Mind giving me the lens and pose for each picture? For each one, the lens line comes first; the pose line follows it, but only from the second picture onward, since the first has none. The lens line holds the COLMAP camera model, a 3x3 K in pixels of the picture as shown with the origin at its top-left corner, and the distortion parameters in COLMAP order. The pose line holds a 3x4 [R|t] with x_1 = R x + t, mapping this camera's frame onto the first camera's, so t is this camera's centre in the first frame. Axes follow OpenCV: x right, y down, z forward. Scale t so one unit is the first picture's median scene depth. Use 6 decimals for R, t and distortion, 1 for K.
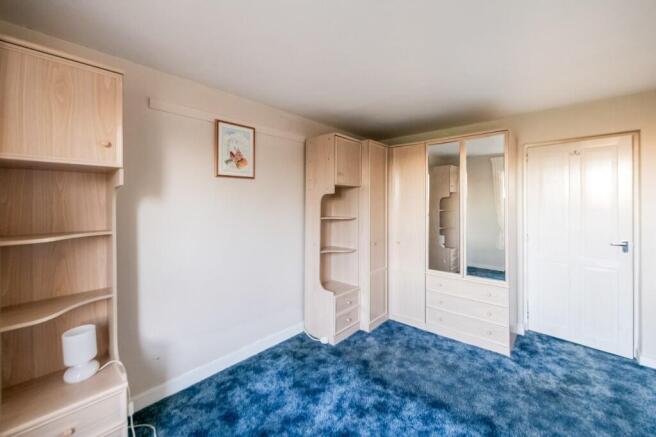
lens RADIAL K [[262.7, 0, 338.1], [0, 262.7, 199.7], [0, 0, 1]] dist [0.001675, -0.000877]
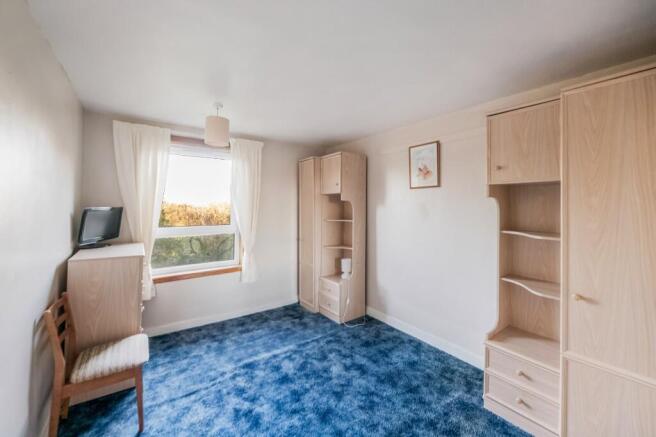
lens RADIAL K [[262.7, 0, 340.8], [0, 262.7, 203.0], [0, 0, 1]] dist [0.001675, -0.000877]
pose [[-0.177303, -0.012844, -0.984072, 0.893952], [-0.008359, 0.999898, -0.011545, 0.003565], [0.984121, 0.006179, -0.177392, 0.851213]]
